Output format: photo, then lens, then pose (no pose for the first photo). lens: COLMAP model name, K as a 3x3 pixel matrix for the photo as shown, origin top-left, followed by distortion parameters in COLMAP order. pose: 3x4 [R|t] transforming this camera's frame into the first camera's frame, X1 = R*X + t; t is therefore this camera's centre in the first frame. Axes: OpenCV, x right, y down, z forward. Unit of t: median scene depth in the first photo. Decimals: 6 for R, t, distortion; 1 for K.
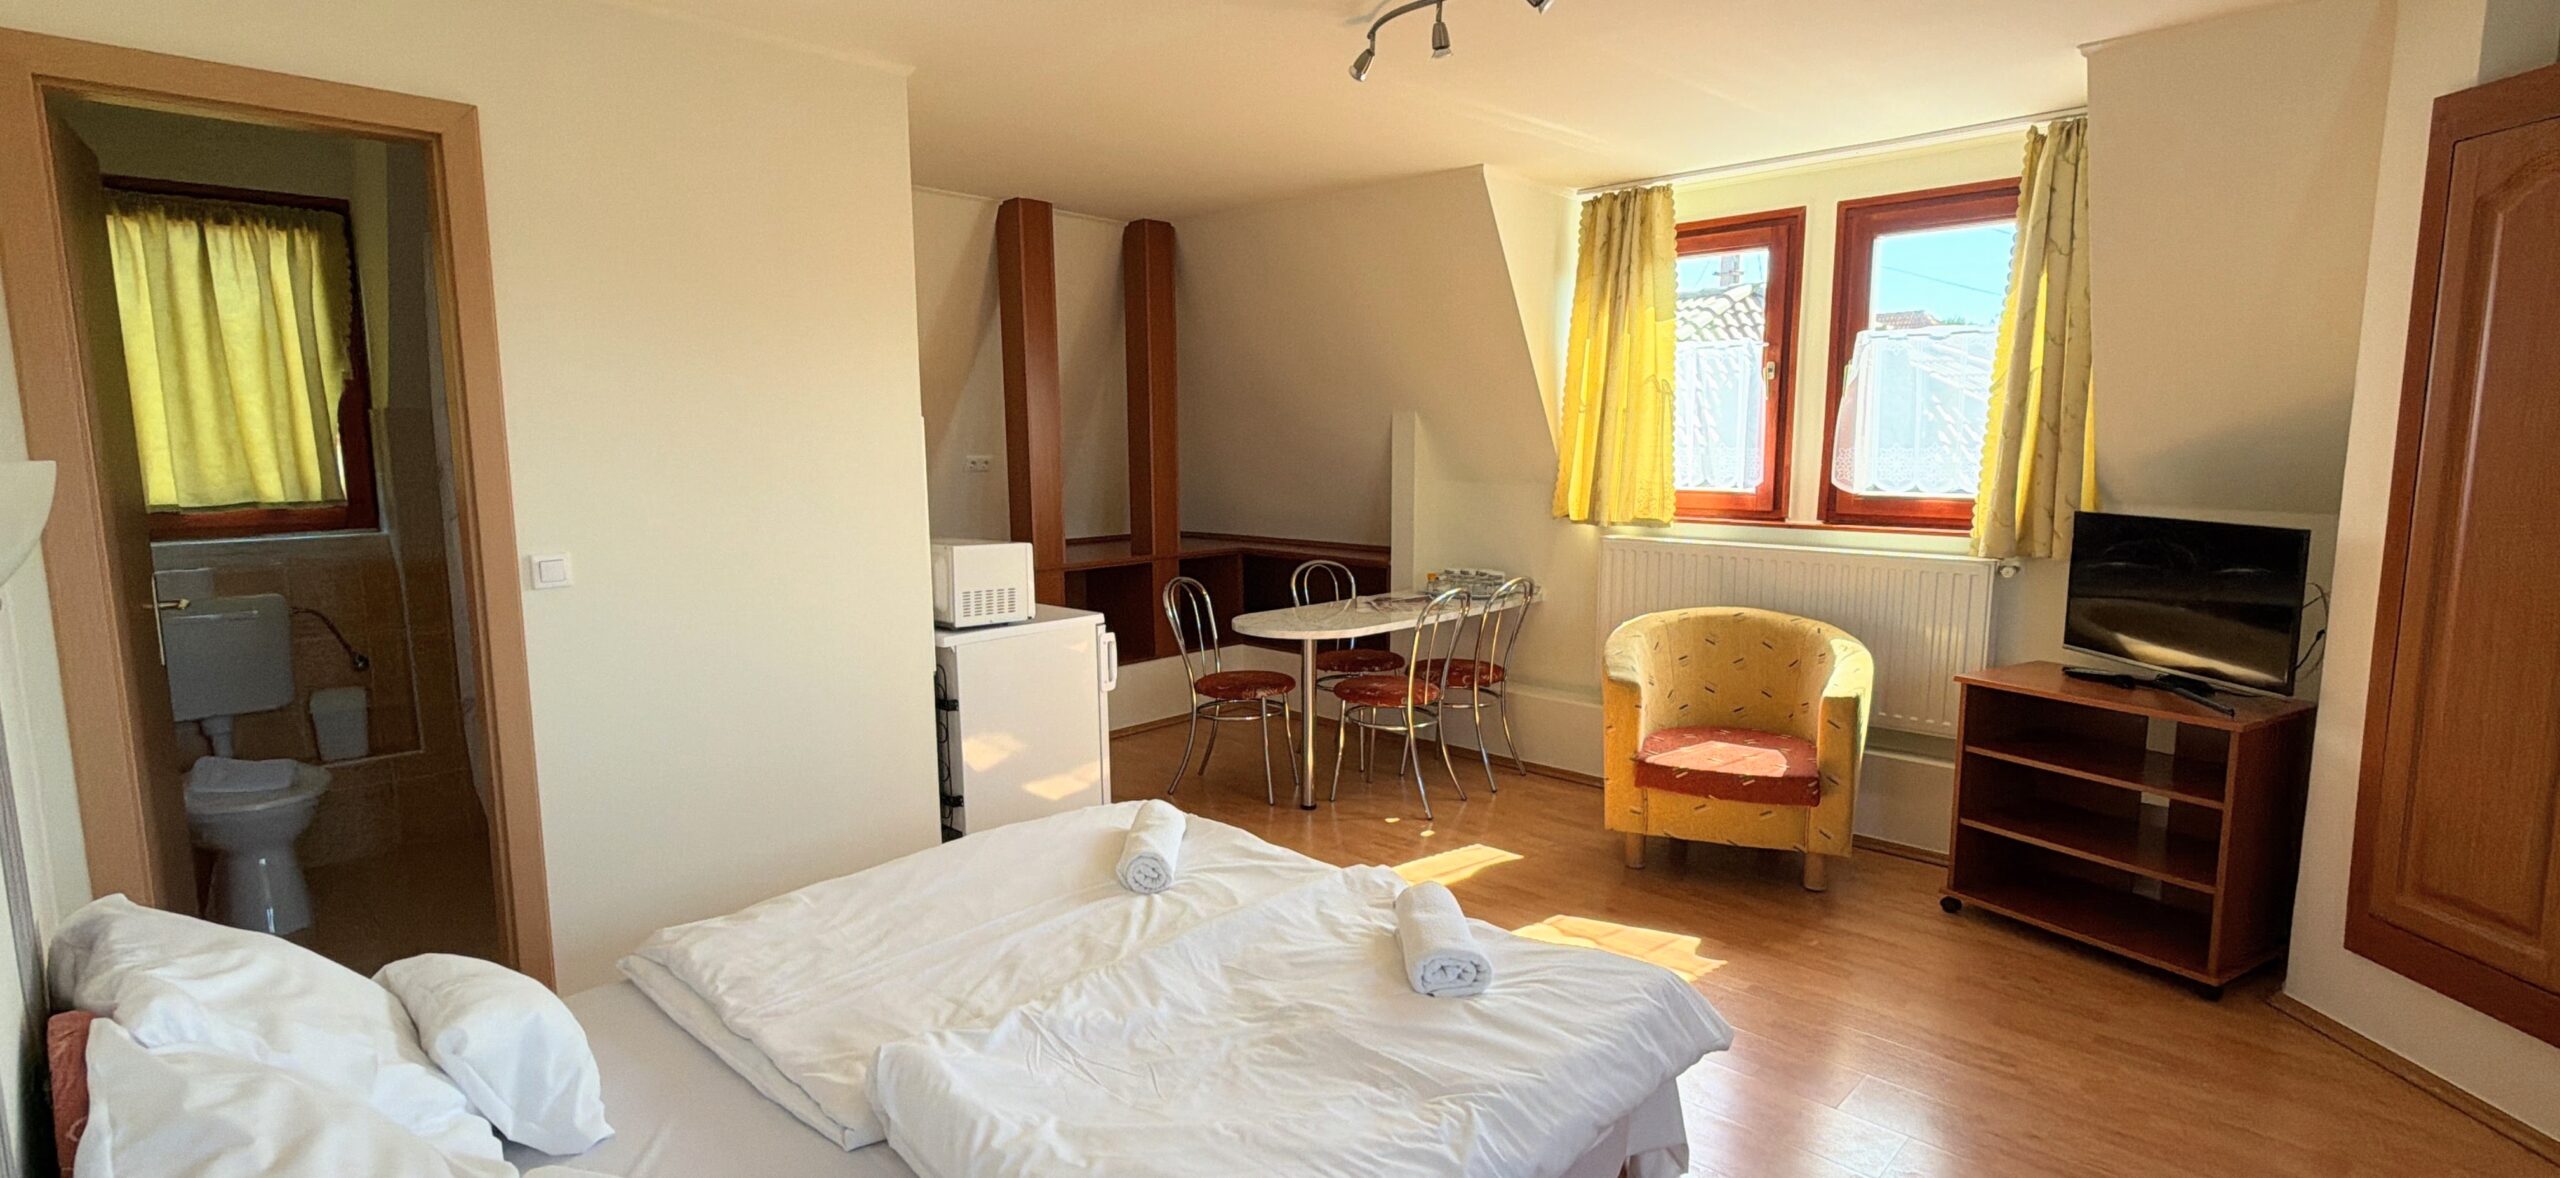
lens RADIAL K [[1162.0, 0, 1280.0], [0, 1162.0, 589.0], [0, 0, 1]] dist [-0.000186, -0.000627]
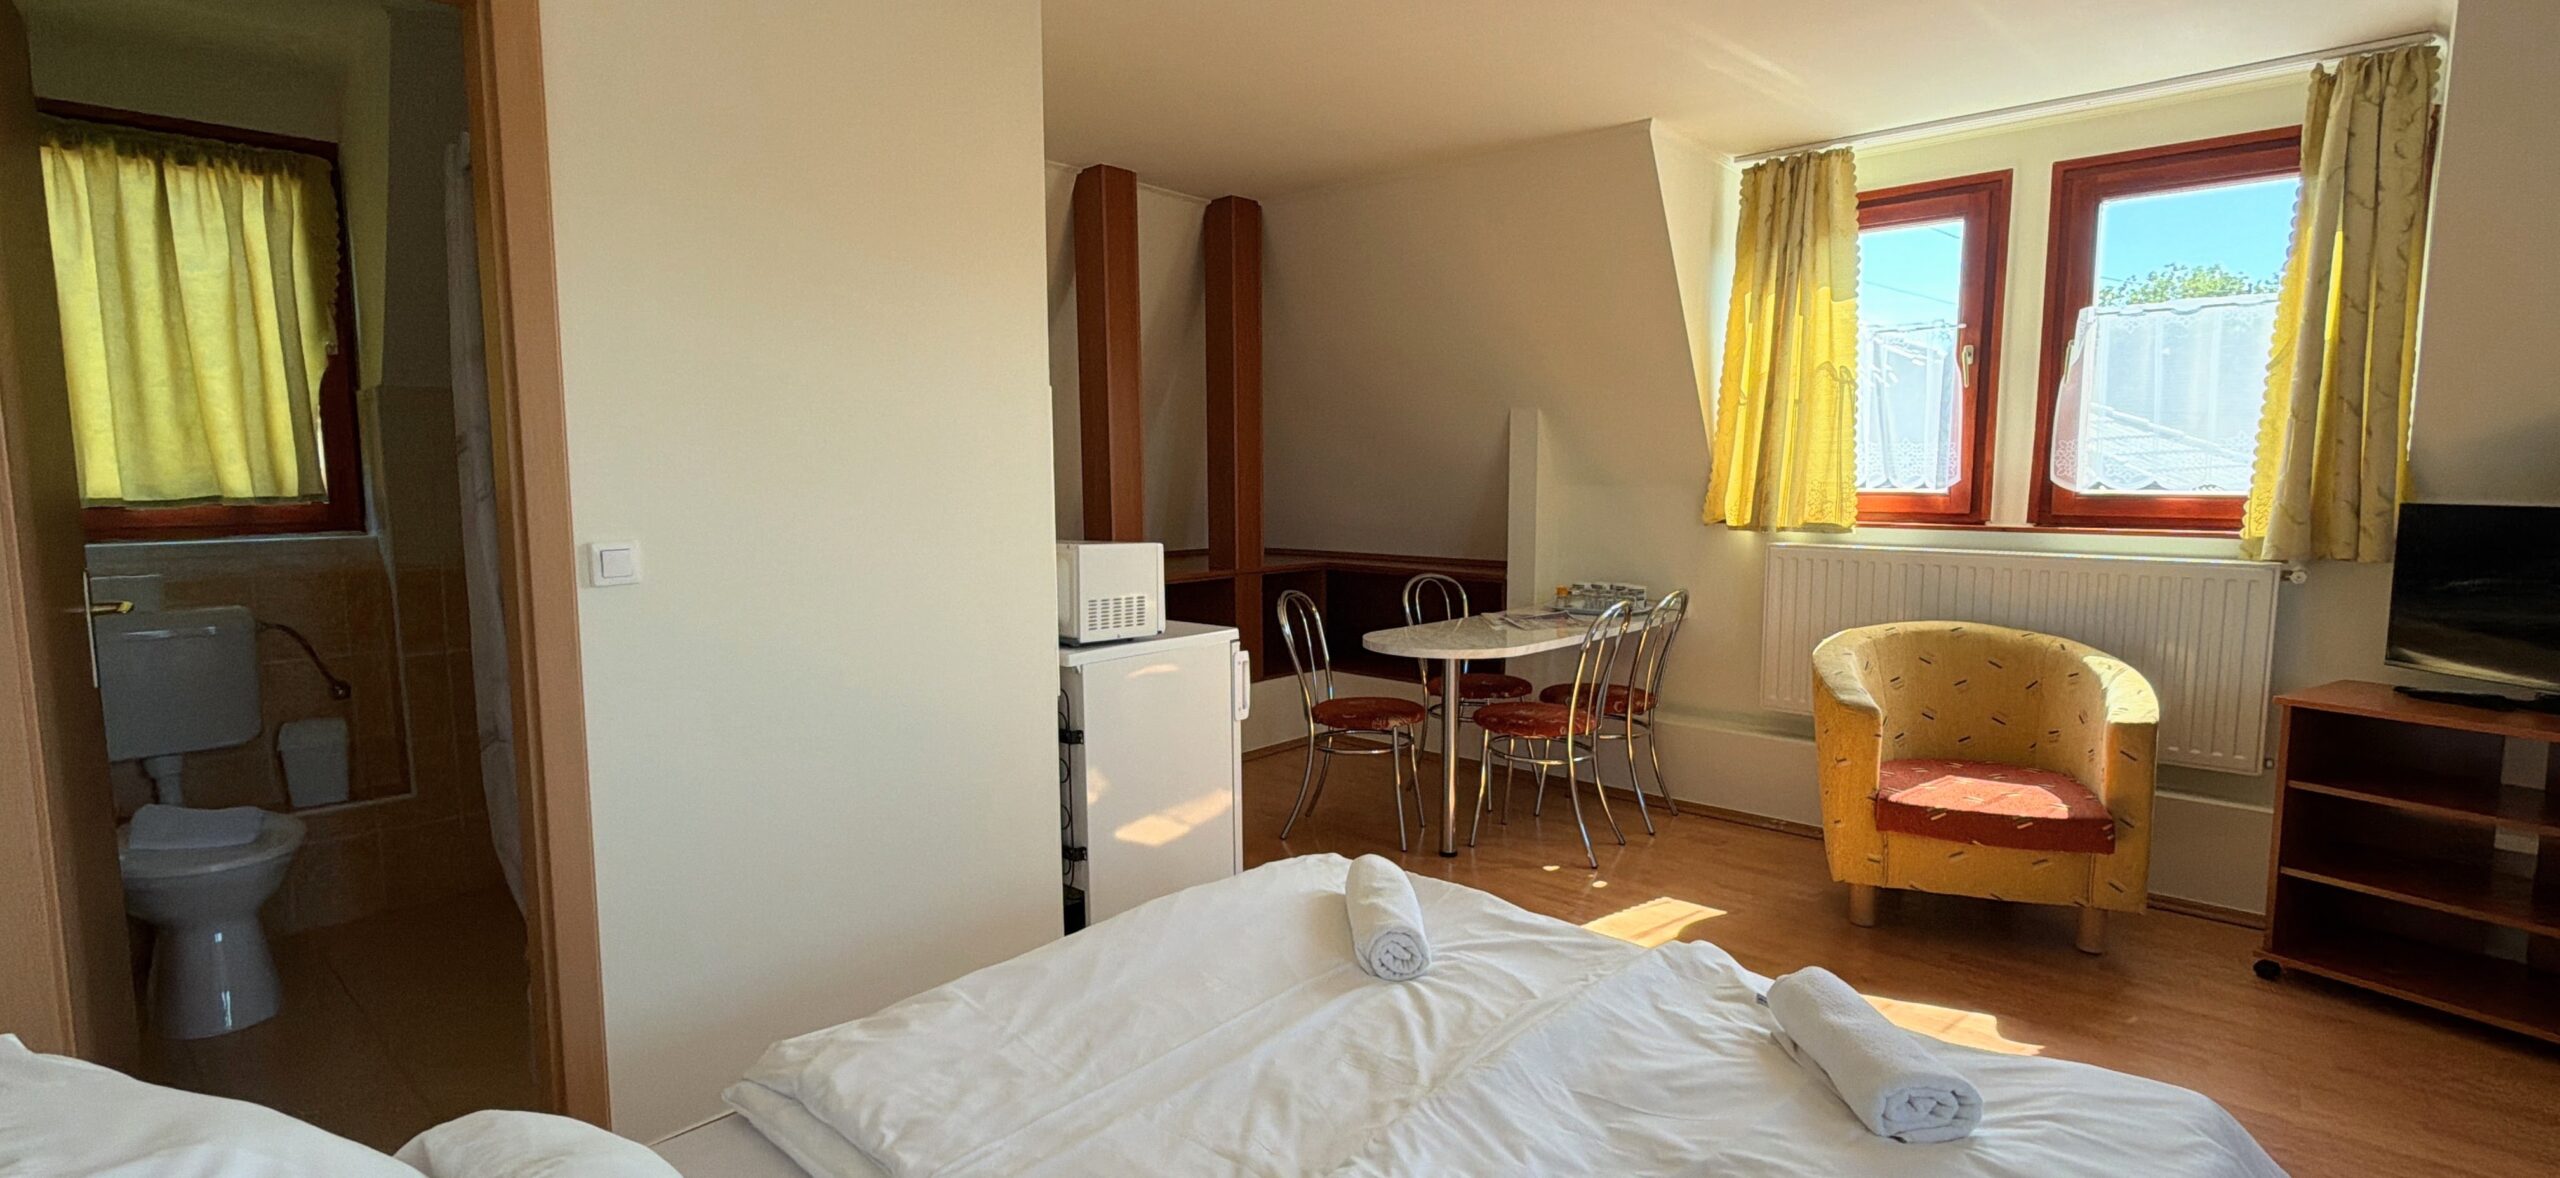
lens RADIAL K [[1162.0, 0, 1280.0], [0, 1162.0, 589.0], [0, 0, 1]] dist [-0.000186, -0.000627]
pose [[0.999692, -0.000827, 0.024805, -0.142830], [0.001526, 0.999602, -0.028185, 0.016546], [-0.024772, 0.028214, 0.999295, 0.152429]]
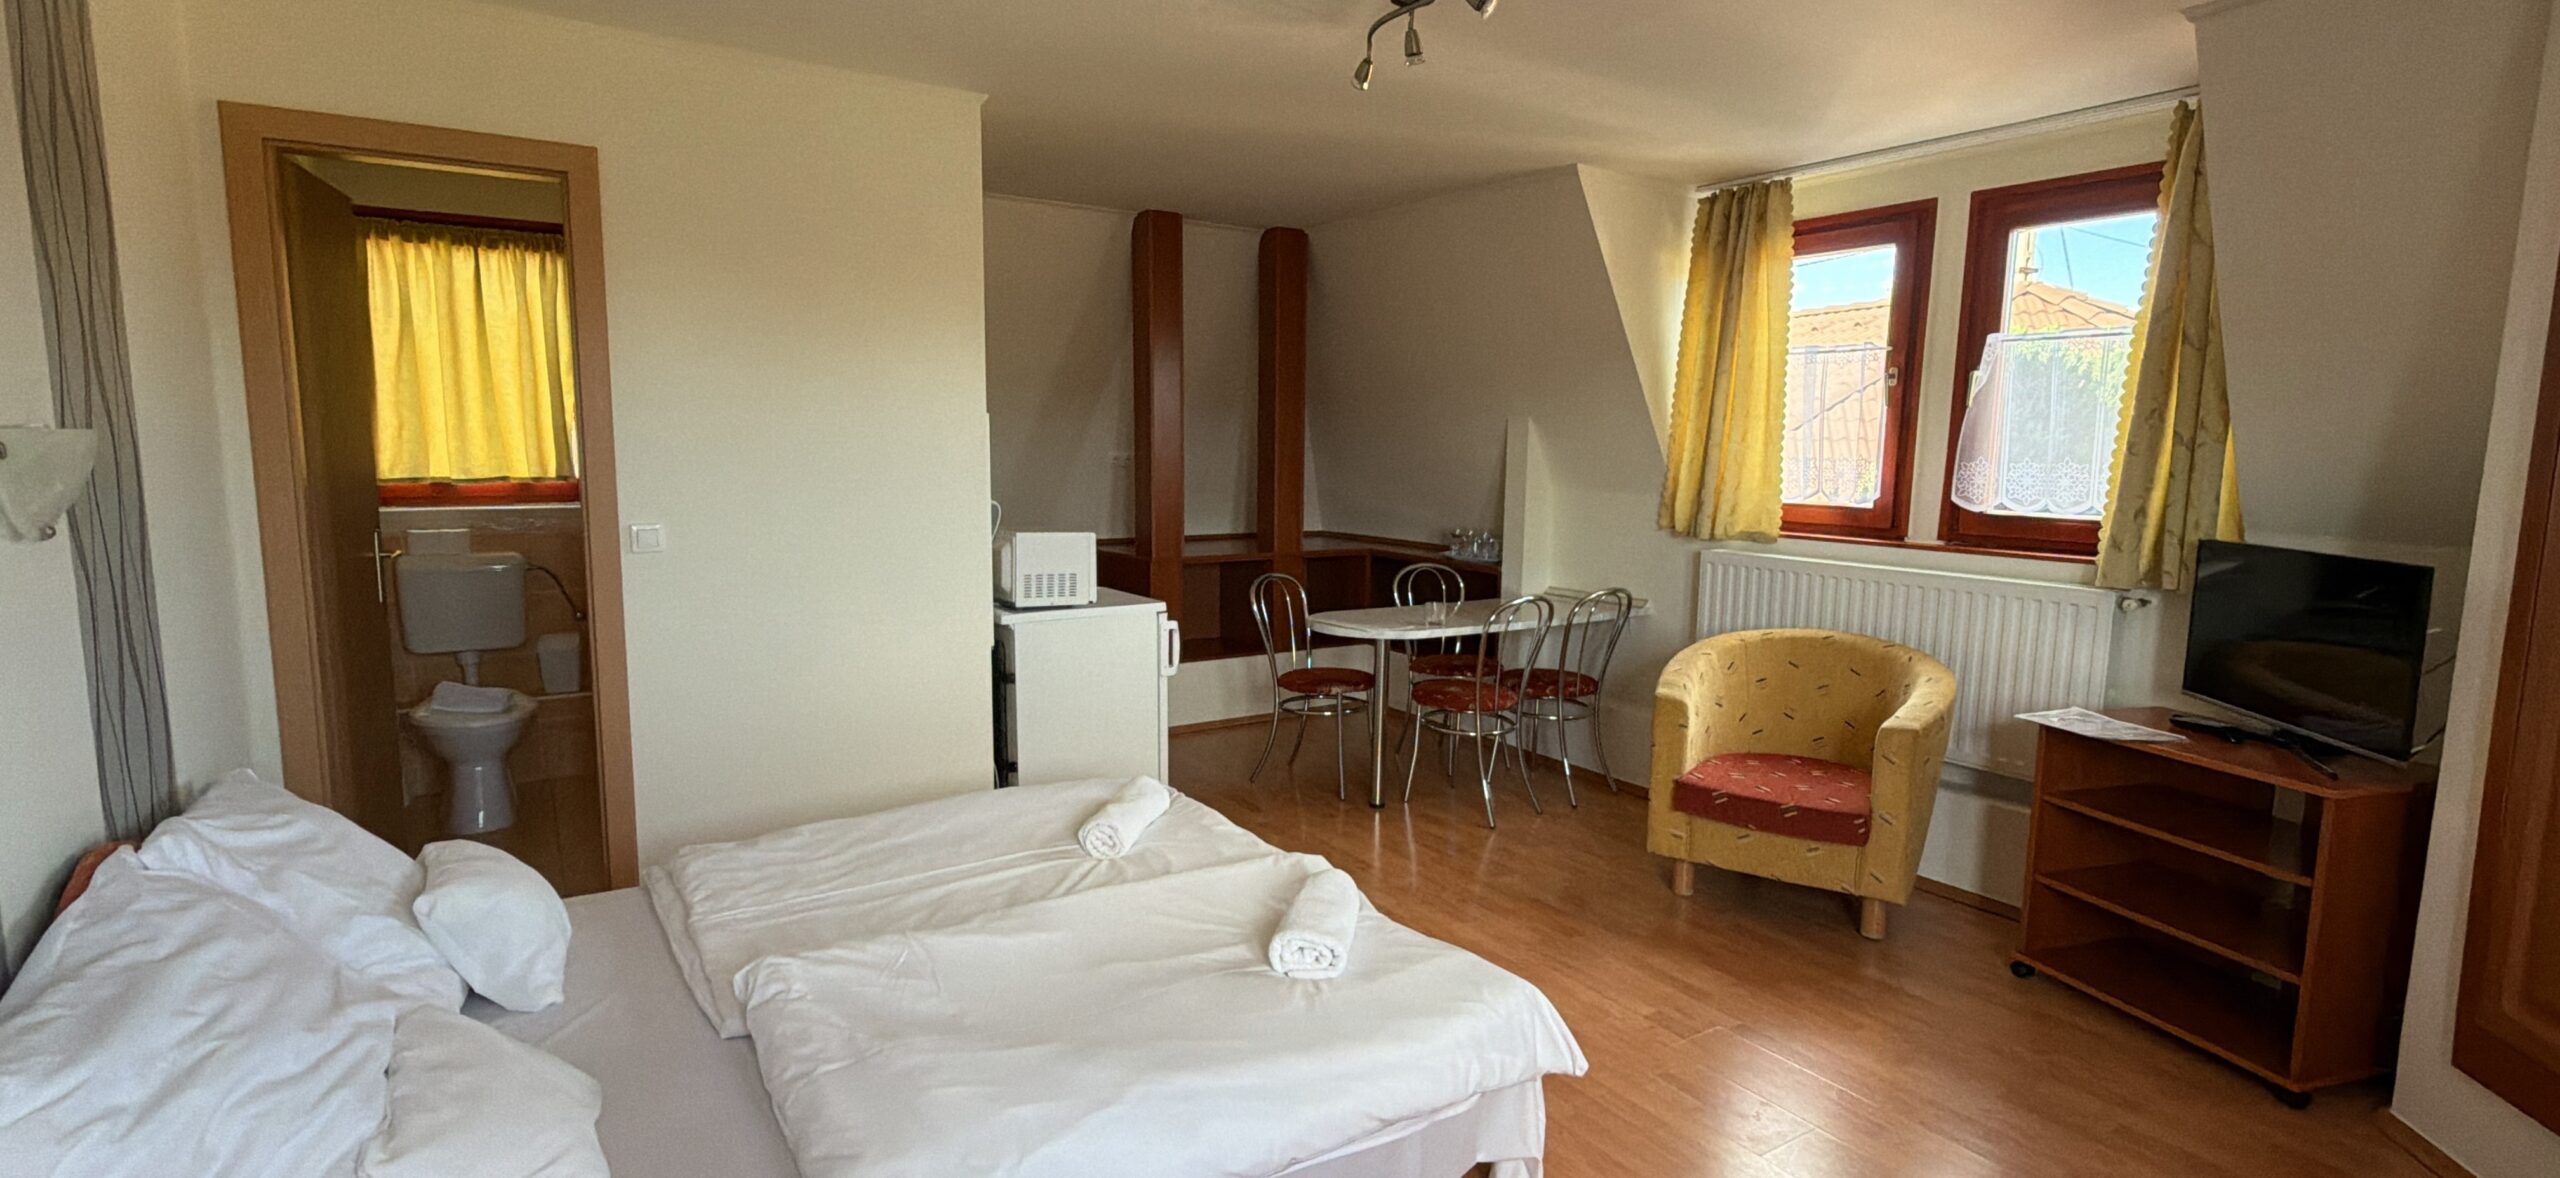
lens RADIAL K [[1162.0, 0, 1280.0], [0, 1162.0, 589.0], [0, 0, 1]] dist [-0.000186, -0.000627]
pose [[0.974544, 0.046614, -0.219297, 0.180759], [-0.047447, 0.998873, 0.001469, 0.002630], [0.219119, 0.008973, 0.975657, -0.006993]]
